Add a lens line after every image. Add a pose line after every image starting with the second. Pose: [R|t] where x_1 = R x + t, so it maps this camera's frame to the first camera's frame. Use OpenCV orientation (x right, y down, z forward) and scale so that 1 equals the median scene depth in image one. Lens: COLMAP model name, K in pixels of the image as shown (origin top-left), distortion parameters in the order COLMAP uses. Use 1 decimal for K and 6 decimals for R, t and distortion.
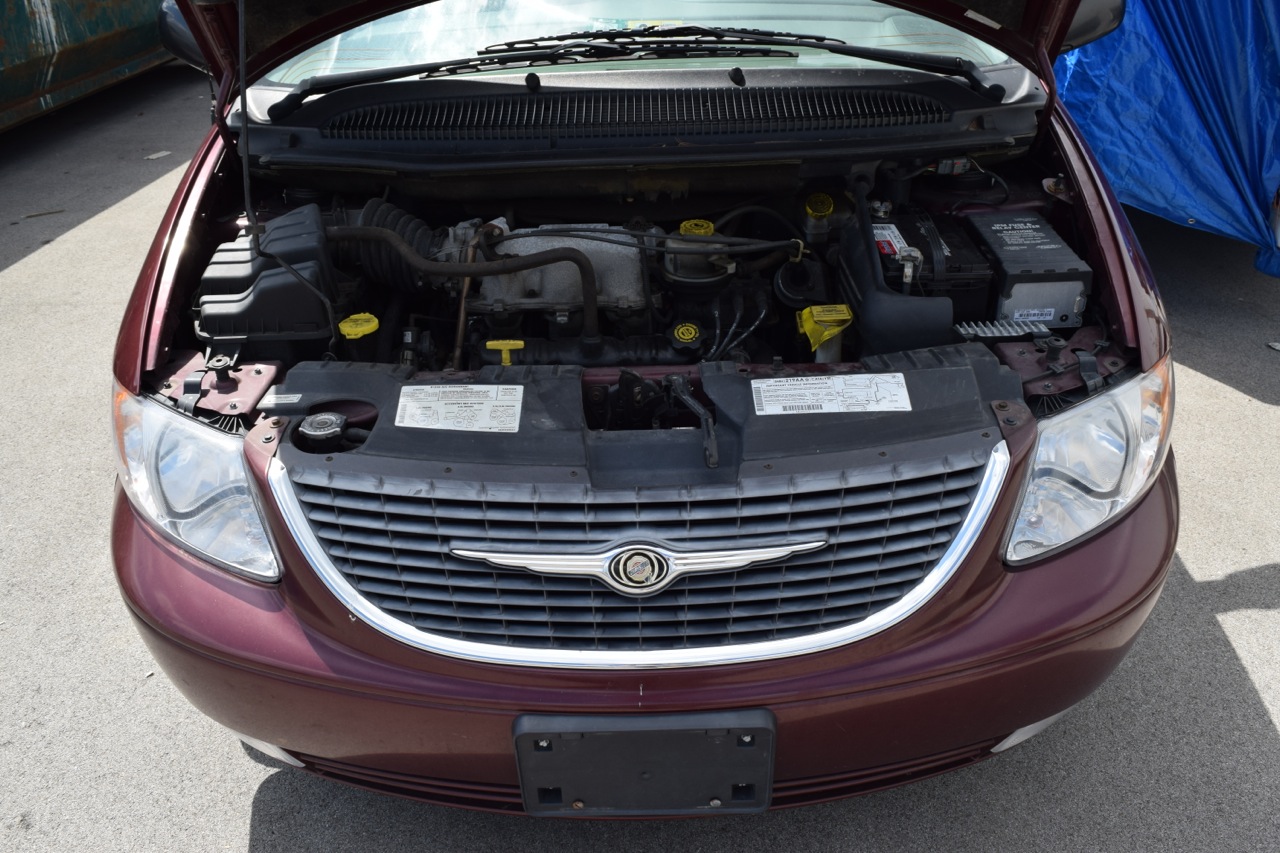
lens RADIAL K [[999.7, 0, 640.0], [0, 999.7, 426.5], [0, 0, 1]] dist [-0.093772, 0.012244]
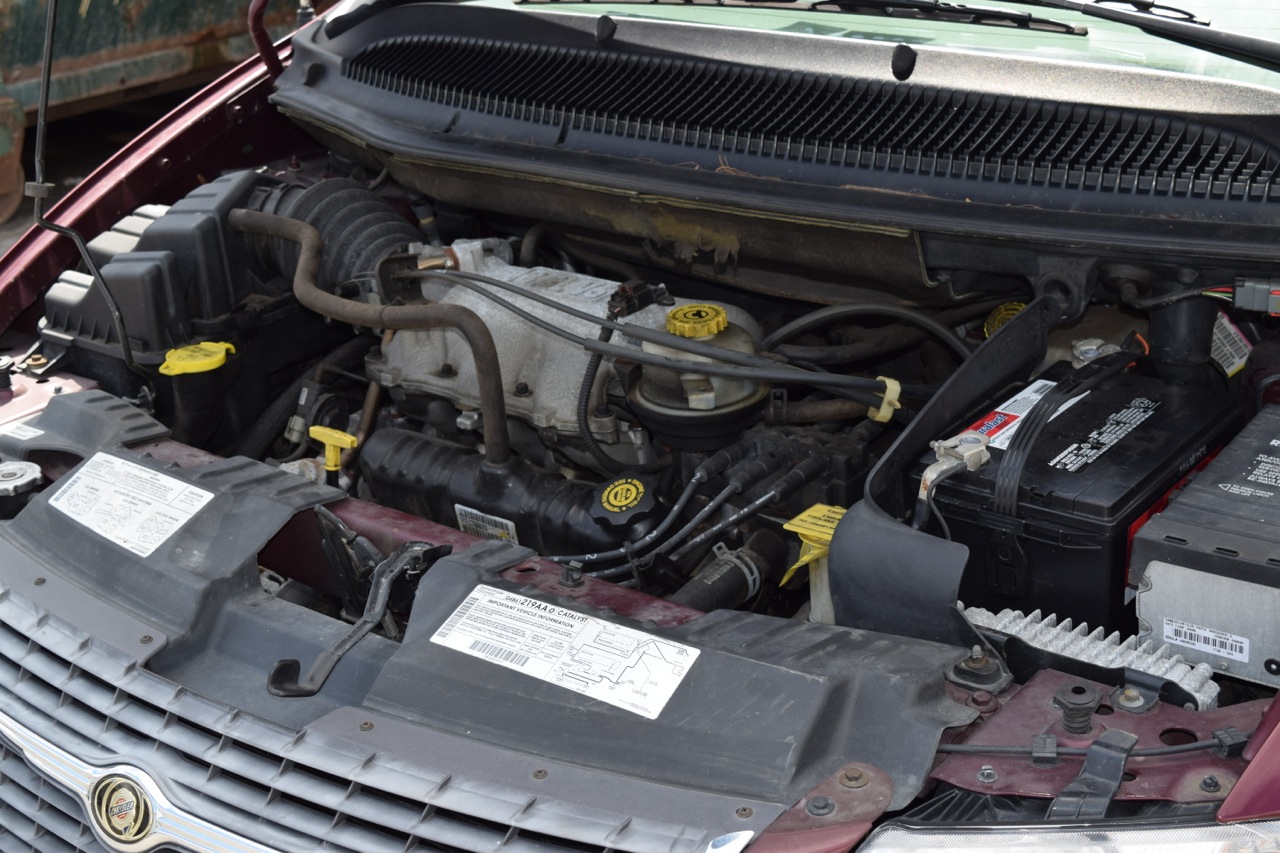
lens RADIAL K [[1892.8, 0, 640.0], [0, 1892.8, 426.5], [0, 0, 1]] dist [-0.023504, -0.000306]
pose [[0.789419, 0.225085, -0.571099, 0.654418], [-0.278954, 0.960278, -0.007122, -0.126515], [0.546811, 0.164933, 0.820850, 0.126742]]
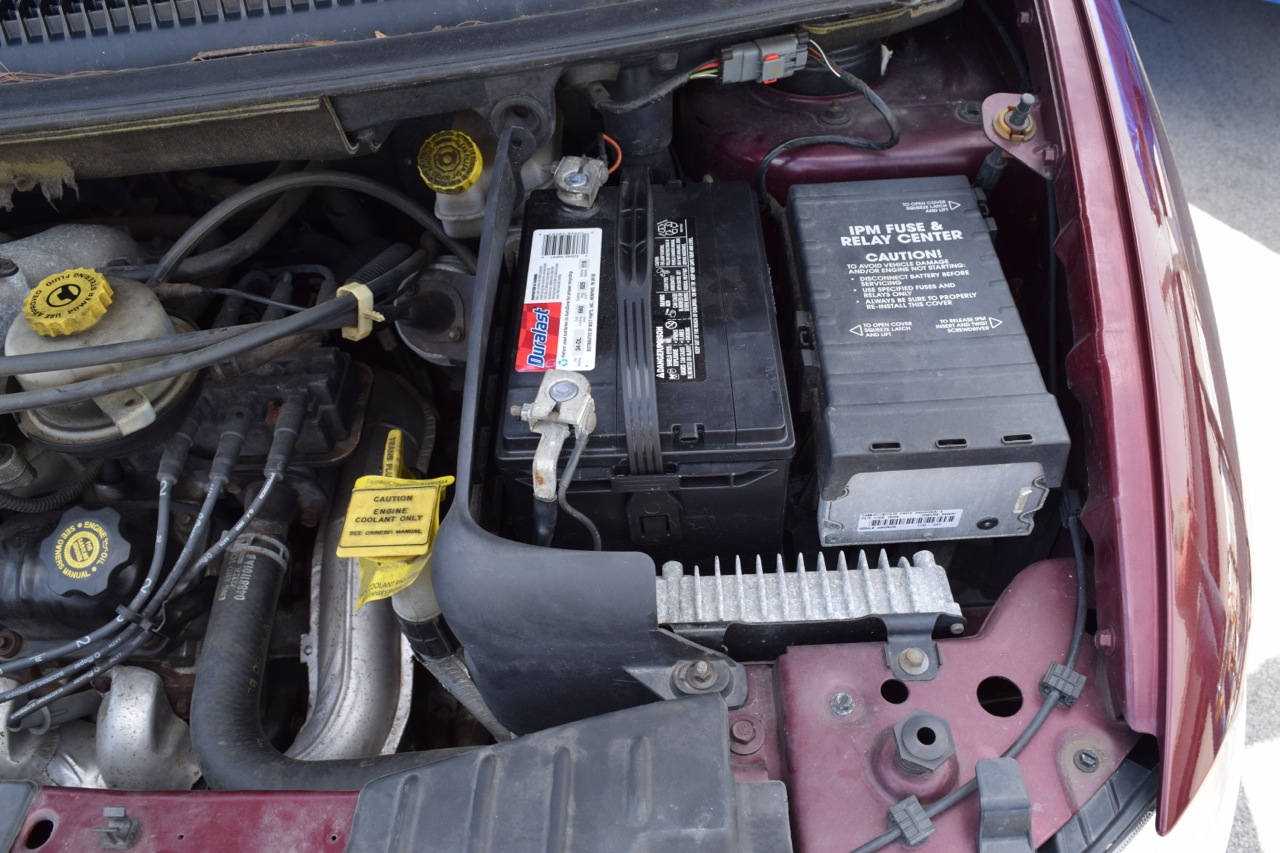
lens RADIAL K [[999.7, 0, 640.0], [0, 999.7, 426.5], [0, 0, 1]] dist [-0.093772, 0.012244]
pose [[0.999768, -0.020216, -0.007496, 0.290826], [0.021525, 0.955869, 0.293004, -0.261613], [0.001242, -0.293097, 0.956082, 0.620440]]
